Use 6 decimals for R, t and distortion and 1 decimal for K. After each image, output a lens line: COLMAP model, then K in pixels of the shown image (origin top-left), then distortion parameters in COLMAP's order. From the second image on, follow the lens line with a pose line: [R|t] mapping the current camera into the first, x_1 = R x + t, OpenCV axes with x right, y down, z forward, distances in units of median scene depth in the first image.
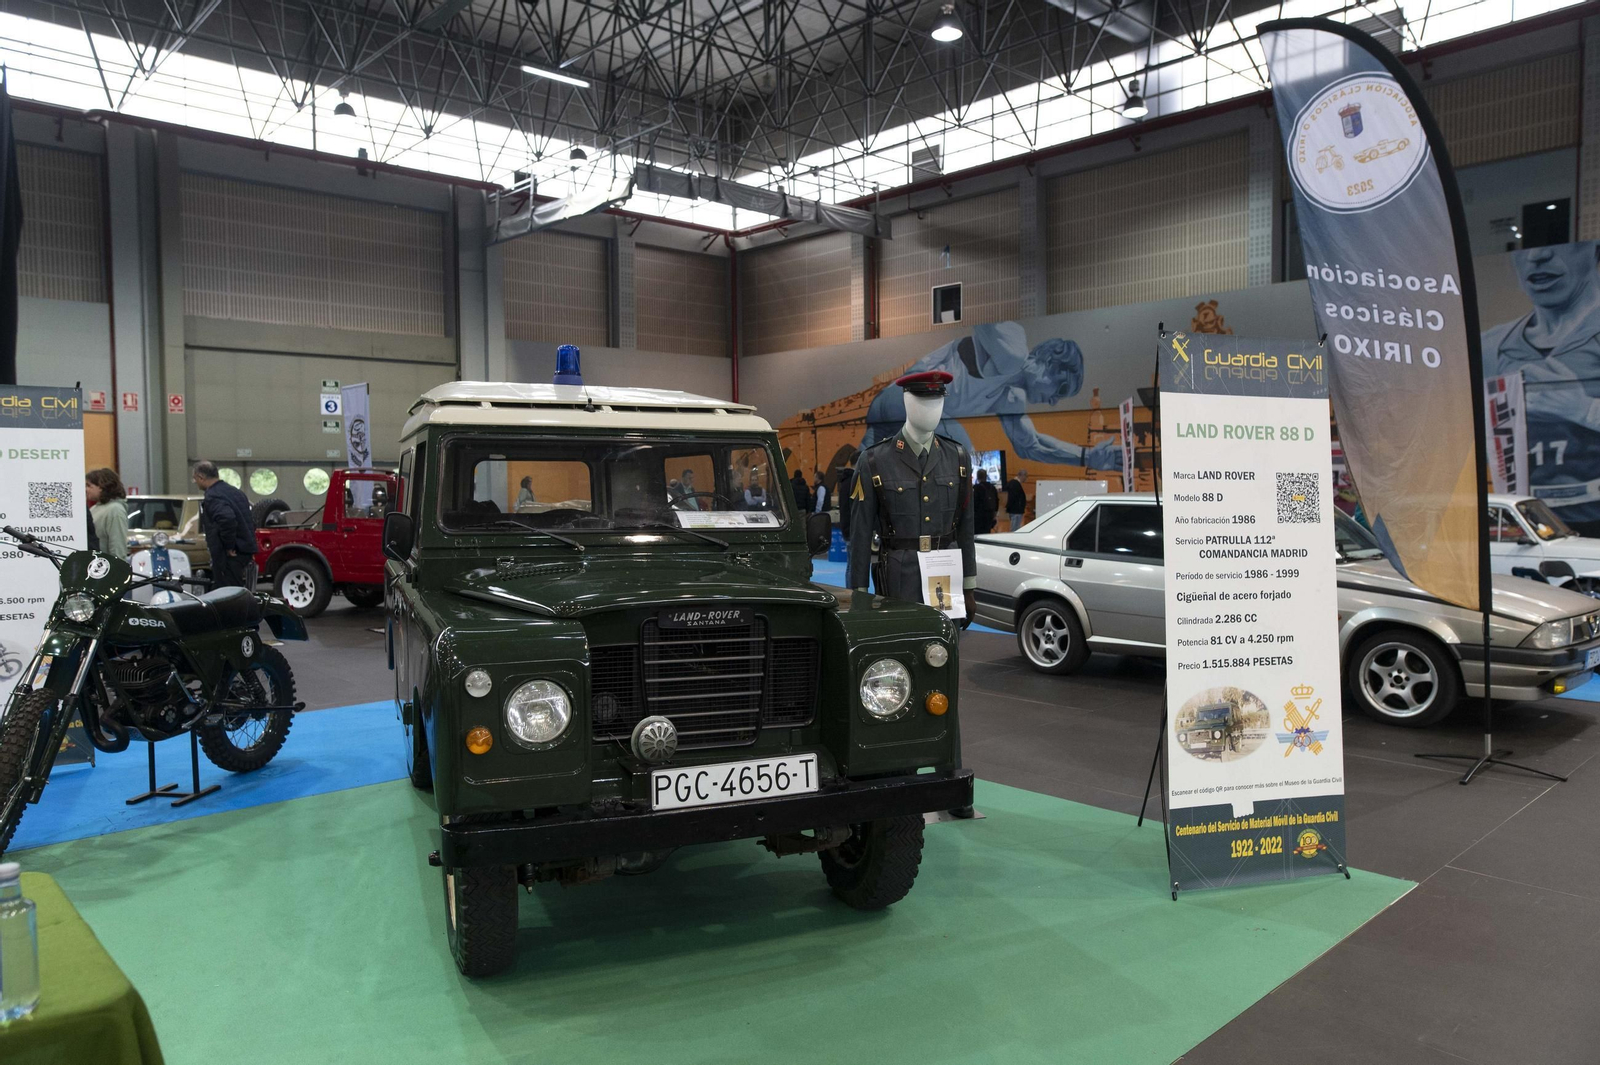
lens RADIAL K [[1110.6, 0, 801.5], [0, 1110.6, 532.6], [0, 0, 1]] dist [-0.046366, 0.045010]
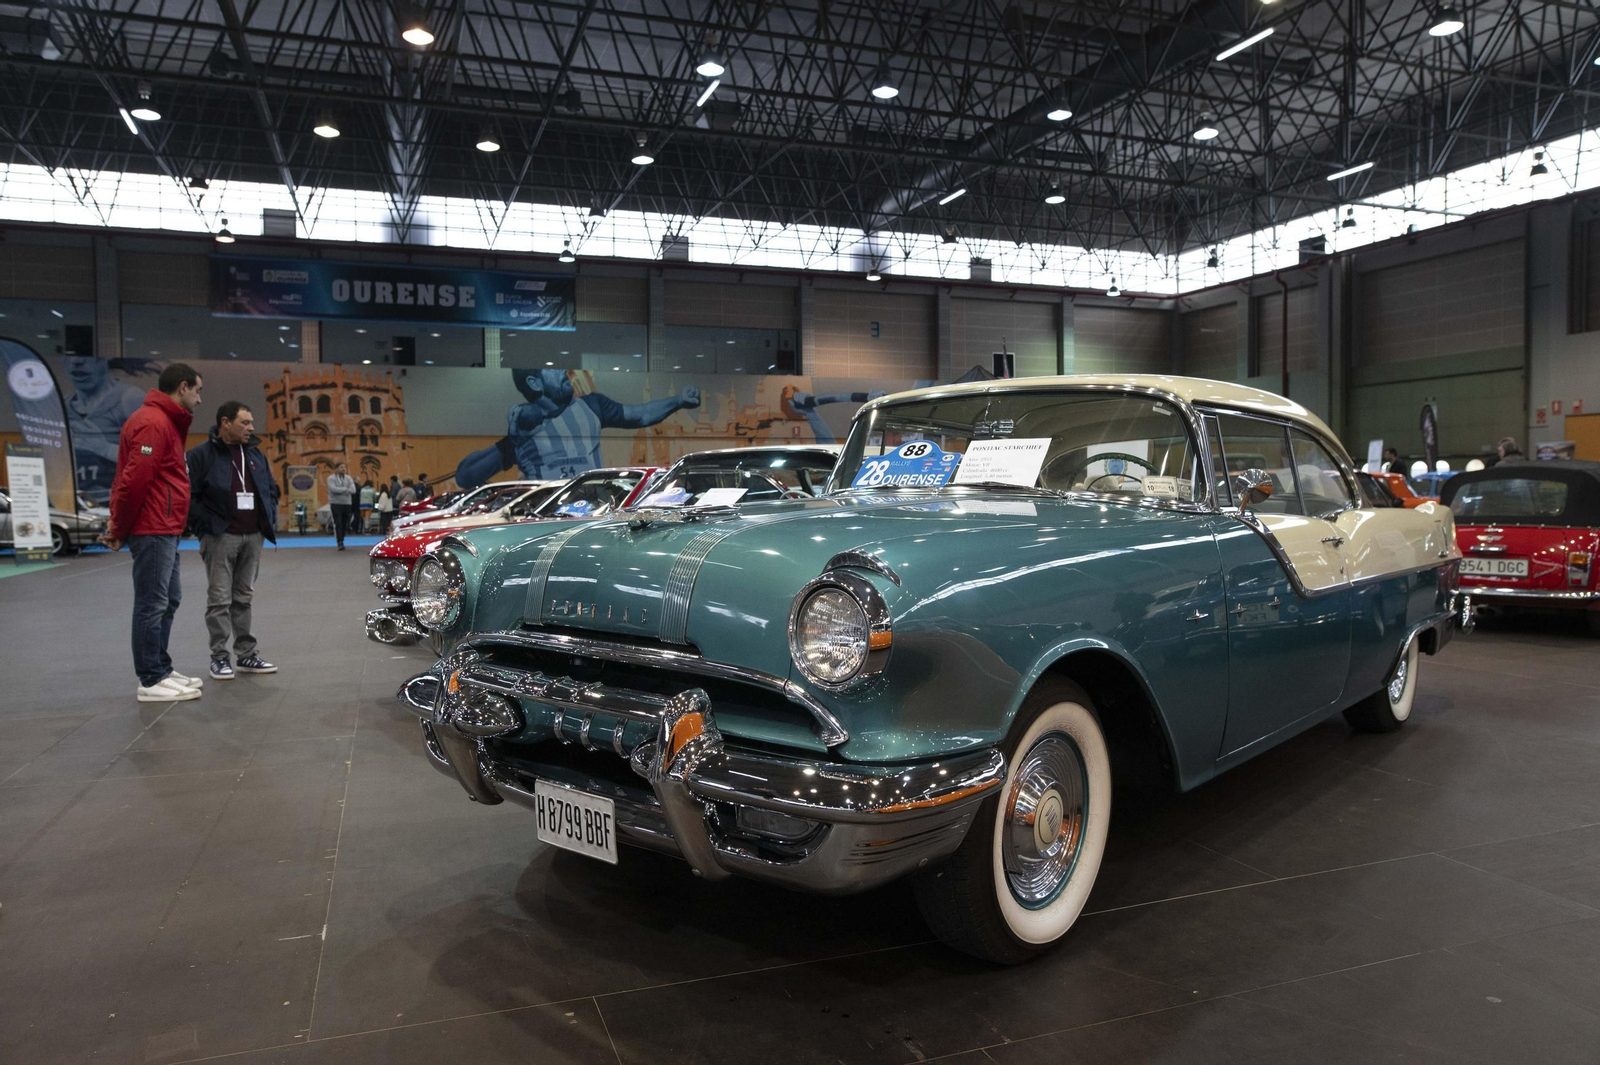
lens RADIAL K [[1110.6, 0, 801.5], [0, 1110.6, 532.6], [0, 0, 1]] dist [-0.046366, 0.045010]
pose [[0.385221, -0.029409, 0.922356, -0.526732], [0.047058, 0.998818, 0.012193, 0.057910], [-0.921624, 0.038707, 0.386149, -0.761449]]
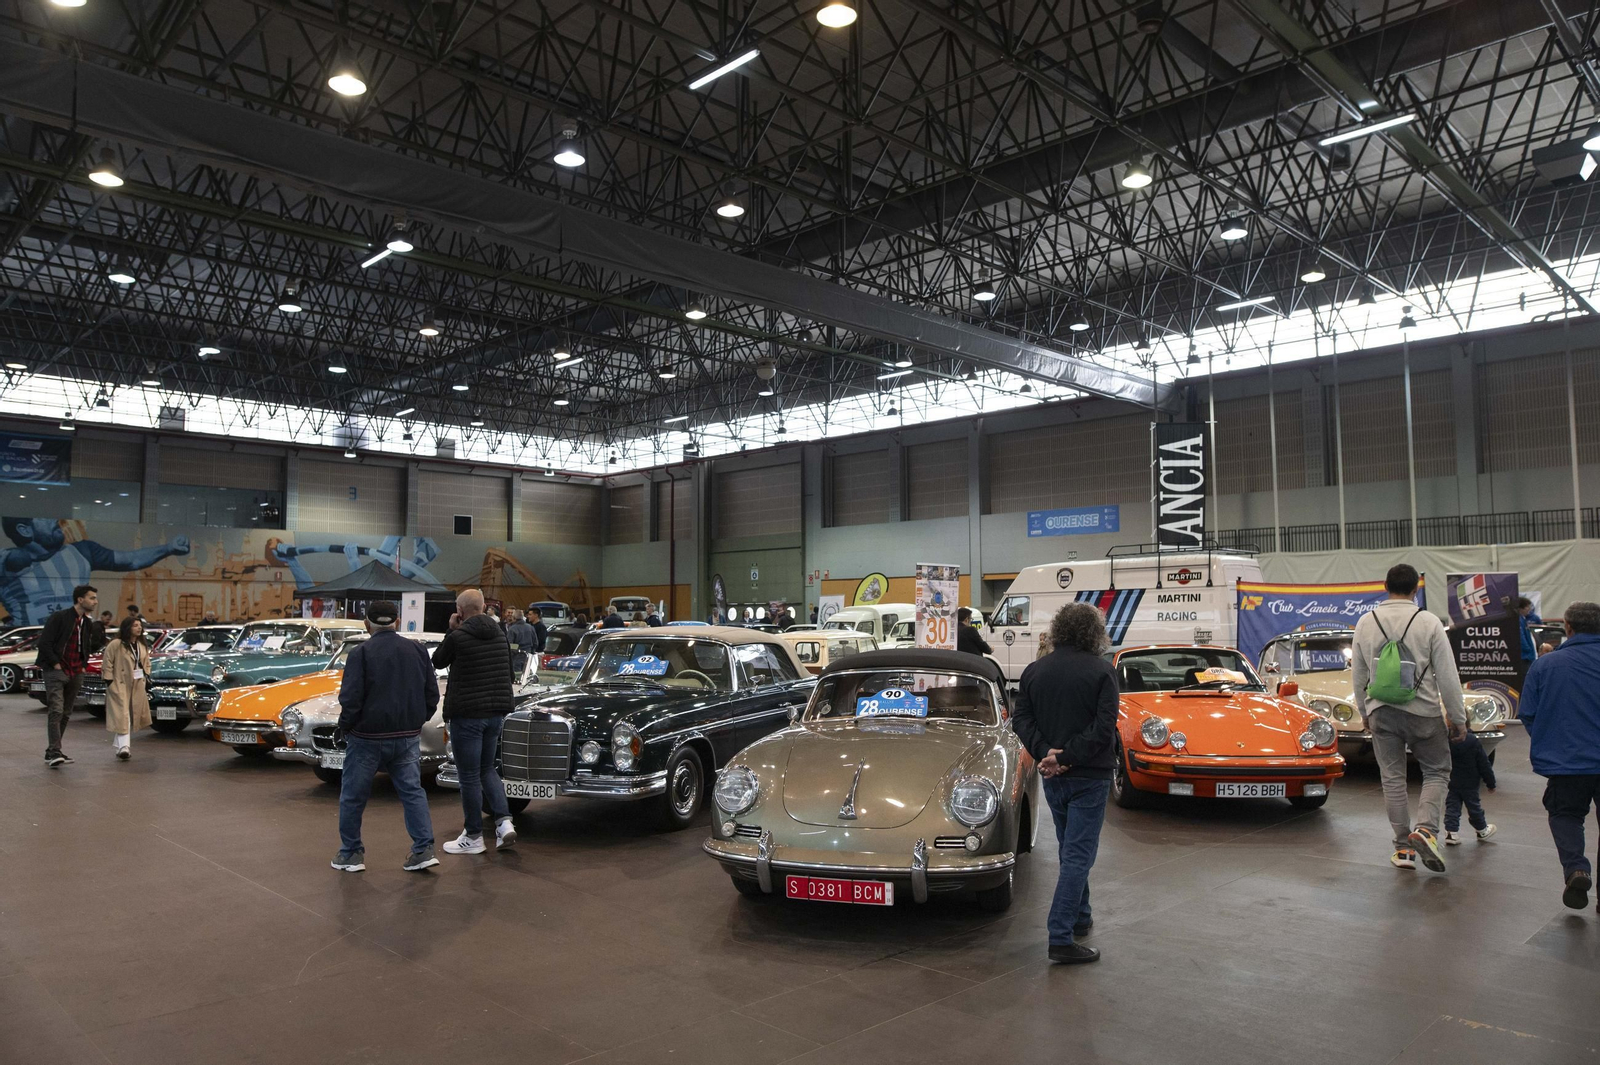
lens RADIAL K [[1110.6, 0, 801.5], [0, 1110.6, 532.6], [0, 0, 1]] dist [-0.046366, 0.045010]
pose [[-0.025917, 0.082366, 0.996265, -1.153986], [0.048685, 0.995521, -0.081038, 0.053905], [-0.998478, 0.046403, -0.029811, -1.083323]]
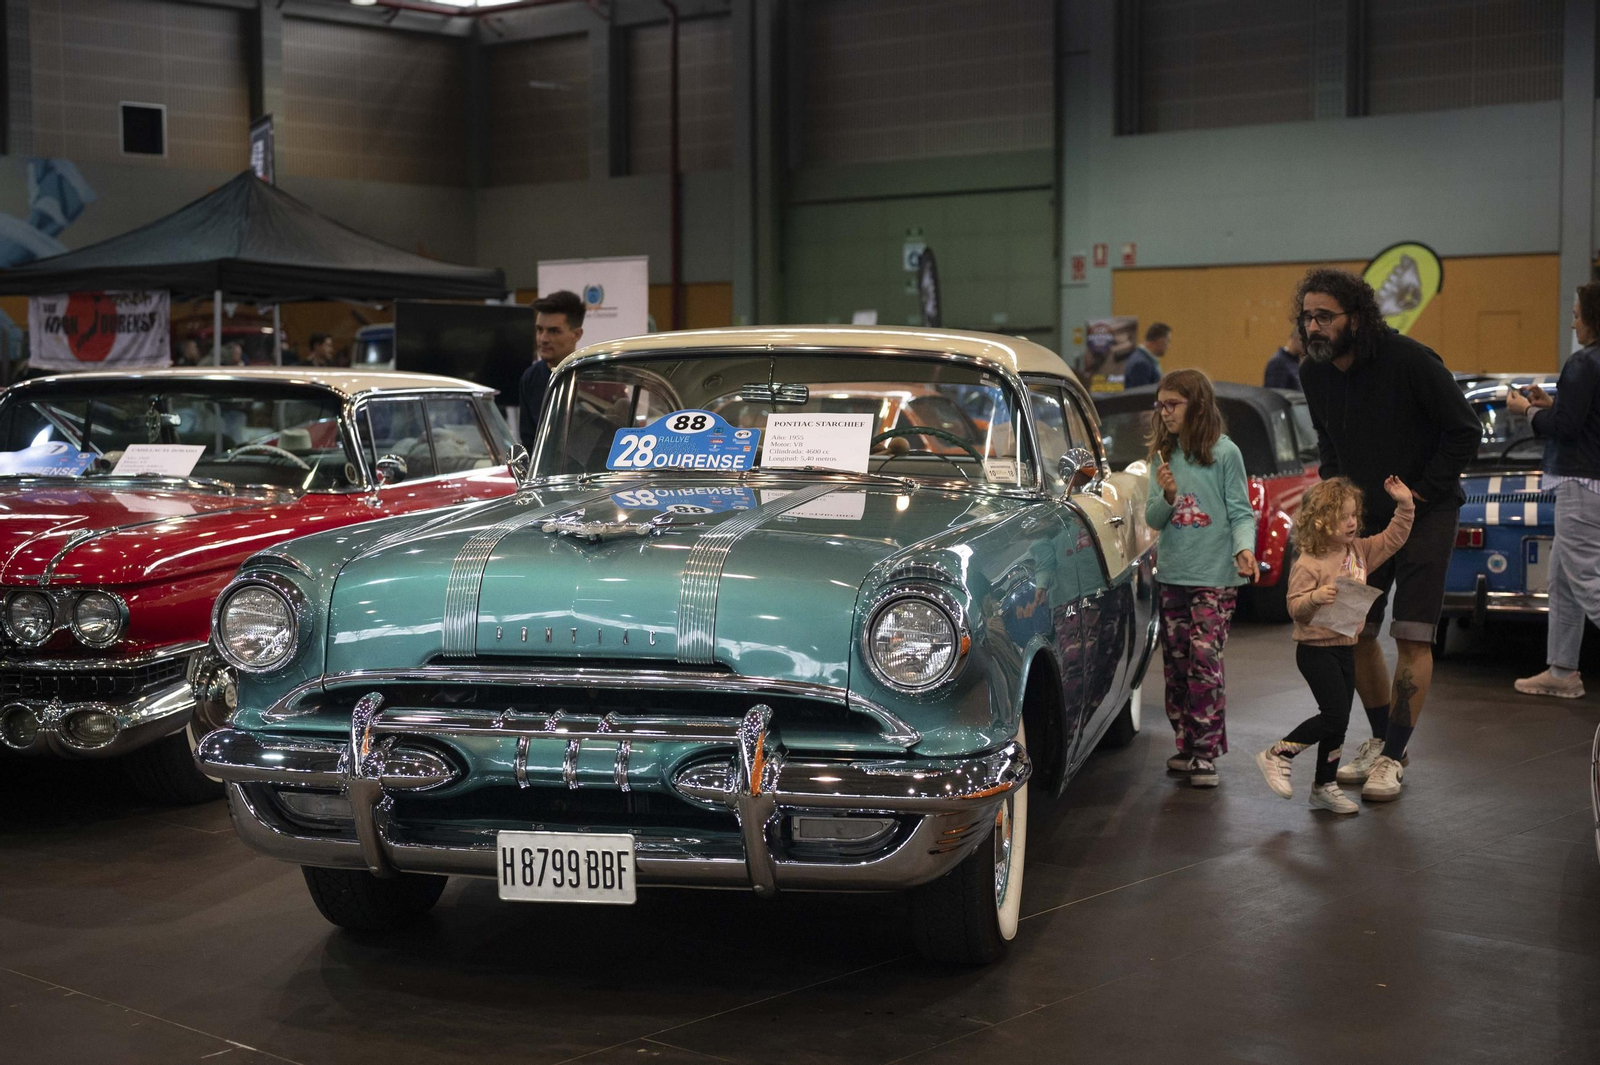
lens RADIAL K [[2317.7, 0, 836.8], [0, 2317.7, 532.1], [0, 0, 1]] dist [-0.007519, -0.043499]
pose [[-0.113262, -0.061770, 0.991643, -0.669769], [0.050193, 0.996435, 0.067802, 0.040425], [-0.992297, 0.057453, -0.109758, -0.686164]]
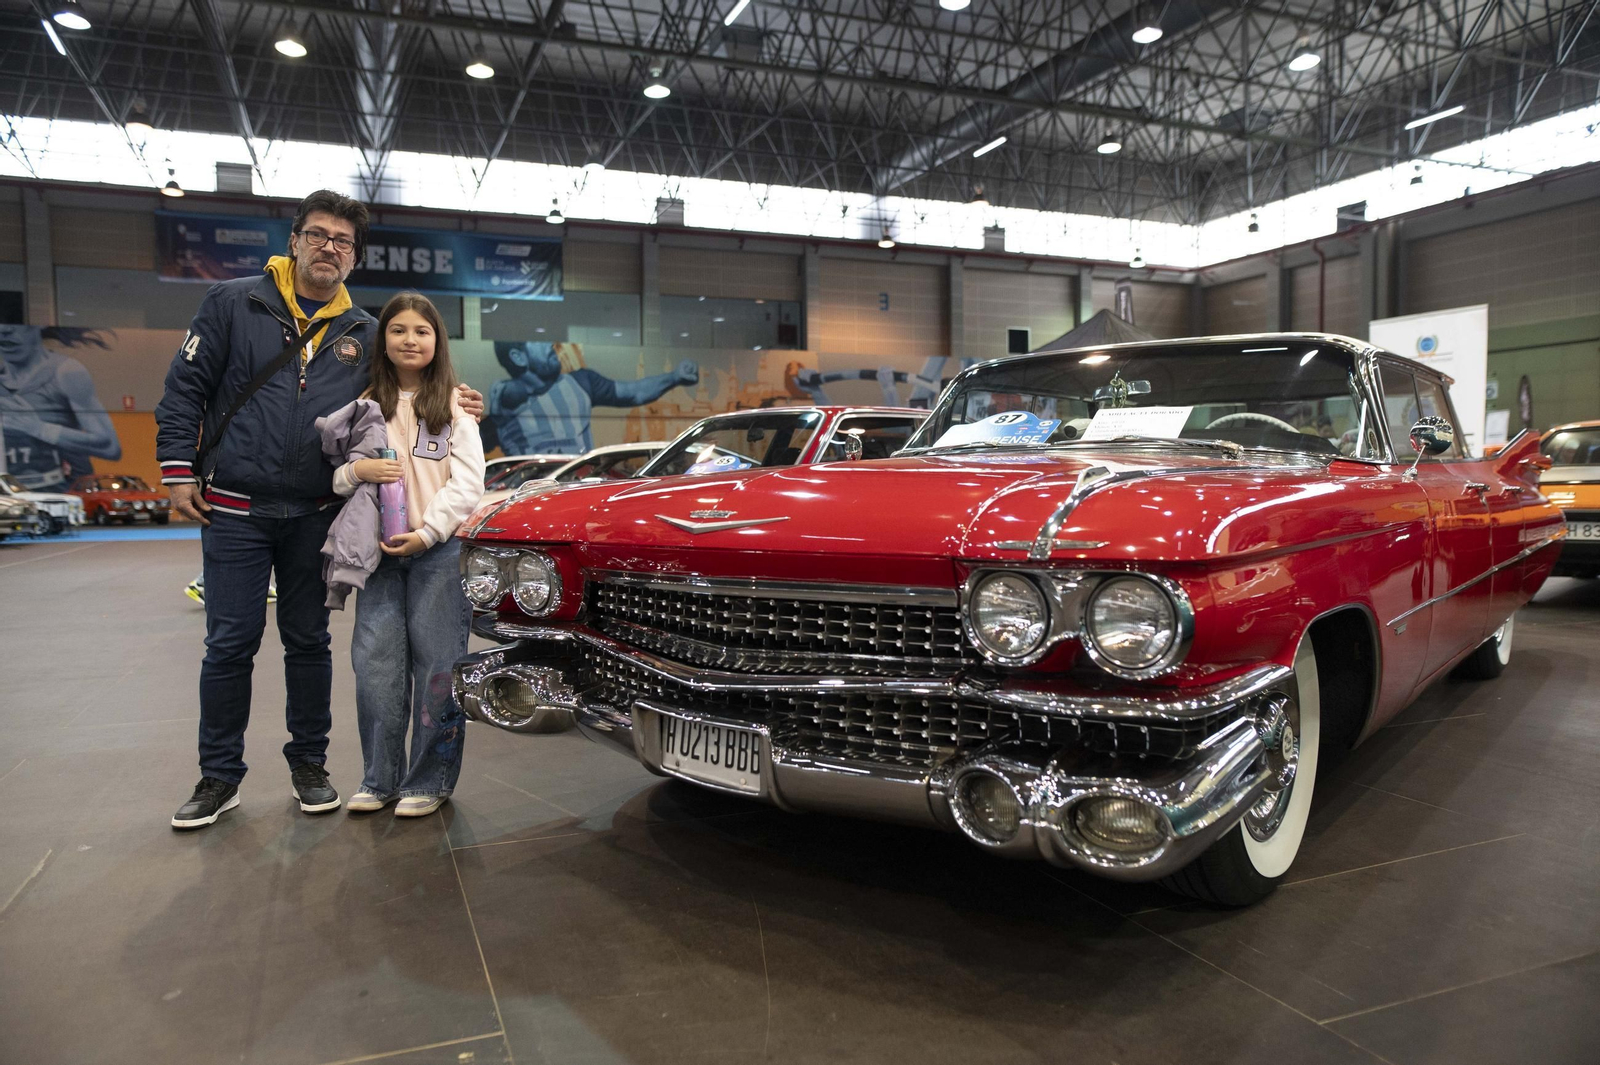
lens RADIAL K [[1110.1, 0, 790.7], [0, 1110.1, 535.0], [0, 0, 1]] dist [-0.048027, 0.048972]
pose [[0.361608, -0.040655, 0.931443, -0.404247], [0.049814, 0.998464, 0.024241, 0.060761], [-0.930998, 0.037633, 0.363078, -0.619865]]
